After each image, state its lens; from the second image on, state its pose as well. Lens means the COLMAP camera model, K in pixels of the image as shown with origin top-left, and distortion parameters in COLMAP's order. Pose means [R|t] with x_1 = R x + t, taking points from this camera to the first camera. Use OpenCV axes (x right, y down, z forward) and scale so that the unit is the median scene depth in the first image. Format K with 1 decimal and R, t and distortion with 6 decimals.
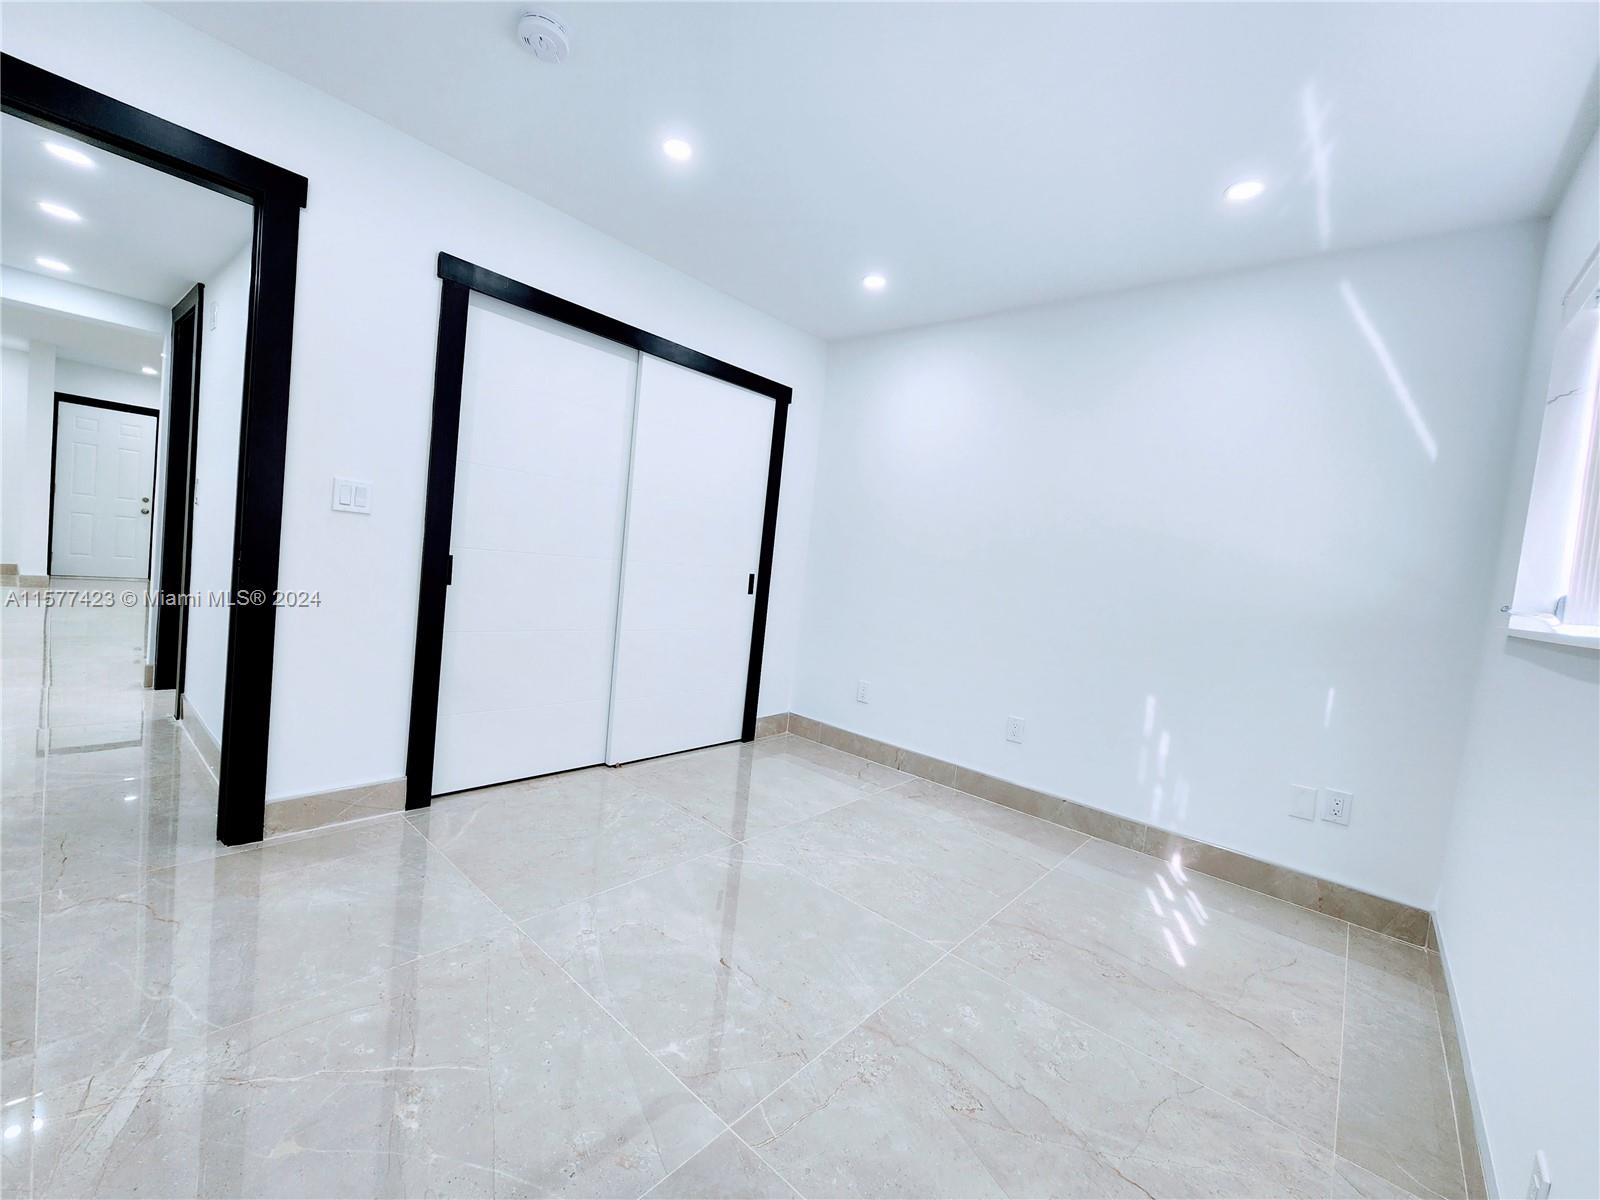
lens RADIAL K [[656.0, 0, 791.3], [0, 656.0, 594.1], [0, 0, 1]] dist [0.004921, -0.005092]
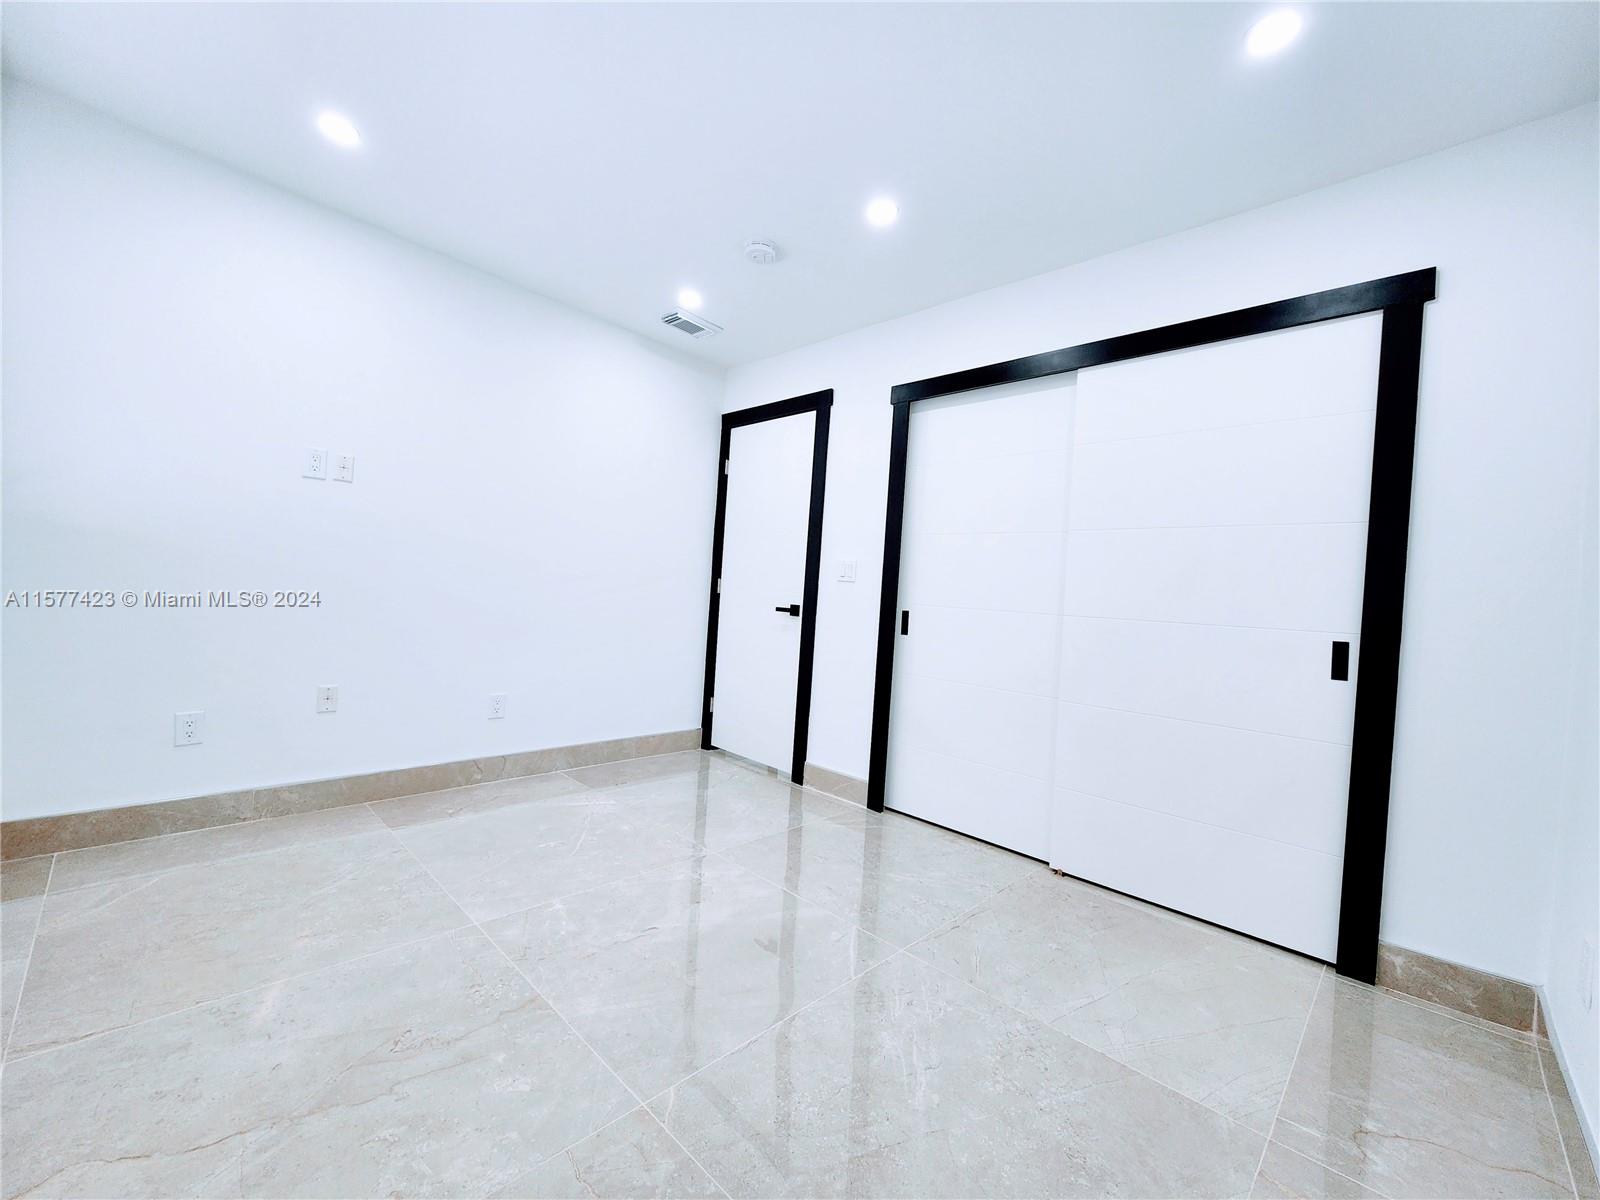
lens RADIAL K [[656.0, 0, 791.3], [0, 656.0, 594.1], [0, 0, 1]] dist [0.004921, -0.005092]
pose [[-0.048383, -0.106656, -0.993118, 0.860471], [-0.127729, 0.986780, -0.099753, 0.072966], [0.990628, 0.122024, -0.061367, 1.019345]]
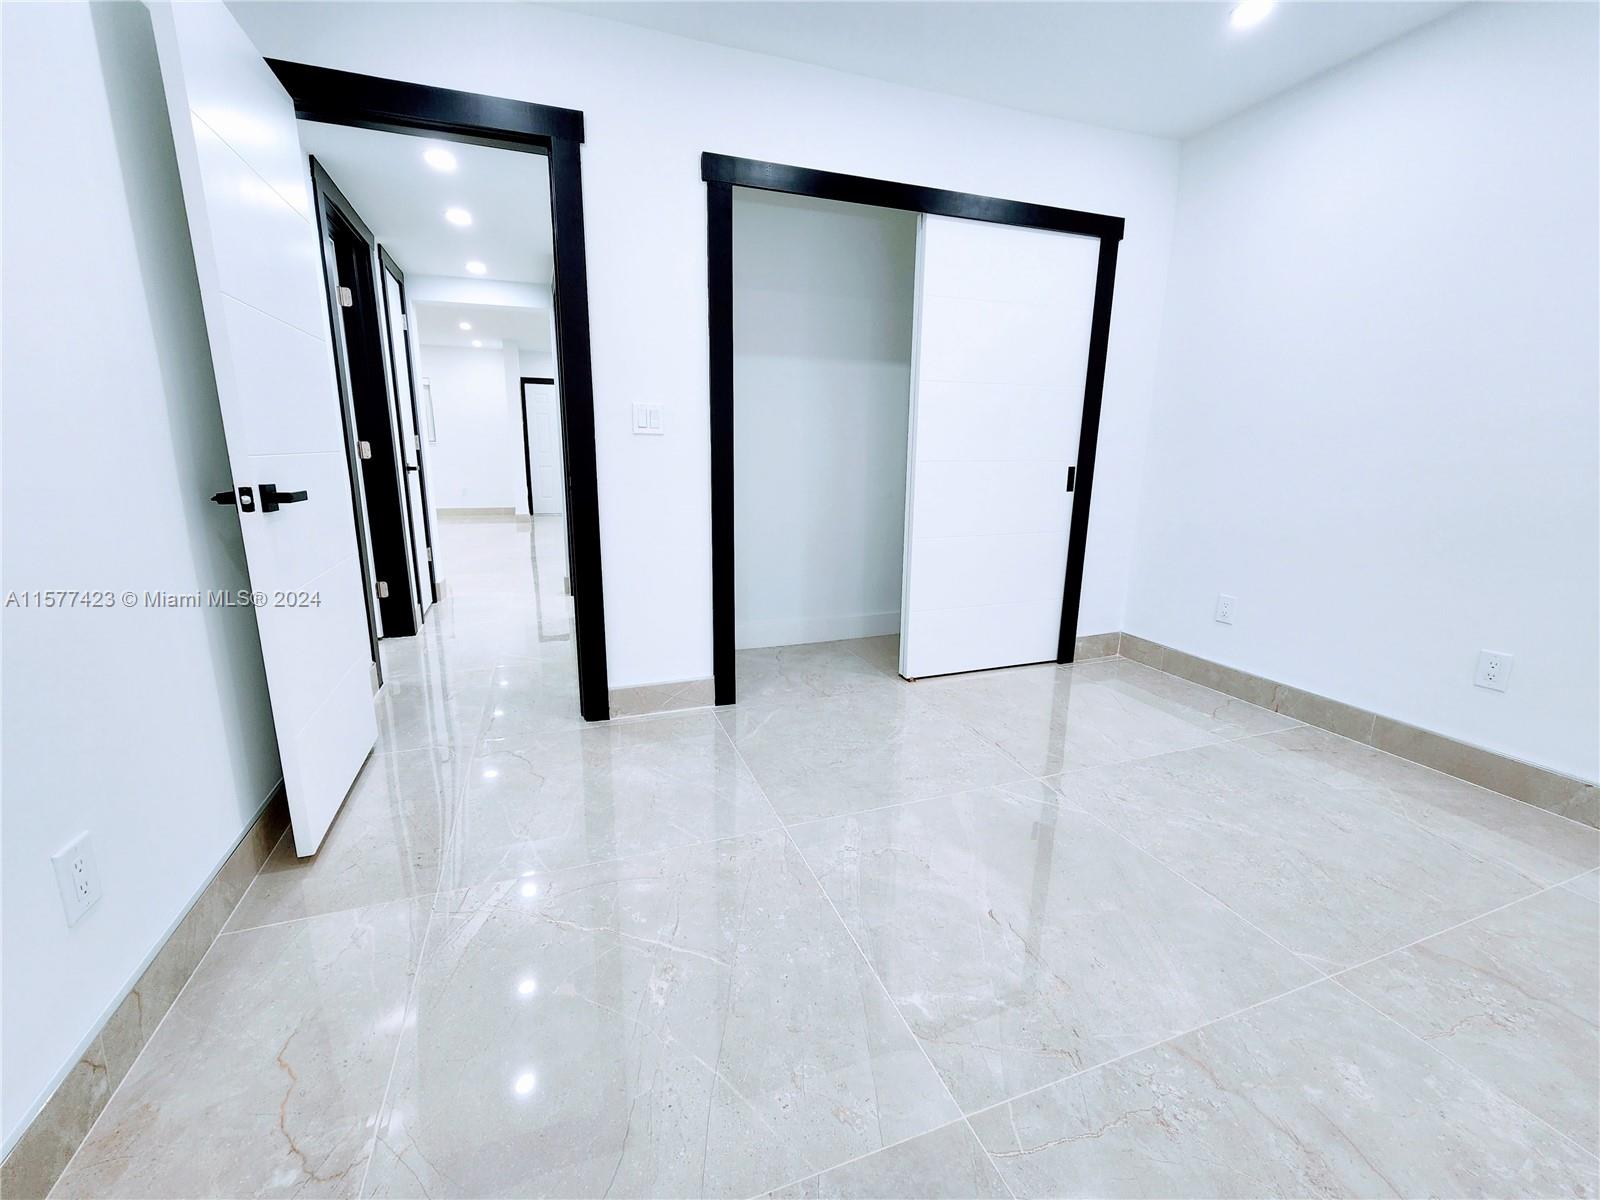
lens RADIAL K [[655.1, 0, 789.3], [0, 655.1, 594.4], [0, 0, 1]] dist [0.005377, -0.005421]
pose [[0.873459, 0.010631, -0.486781, 0.064950], [0.053053, 0.991731, 0.116855, 0.024616], [0.483998, -0.127893, 0.865673, 0.150081]]
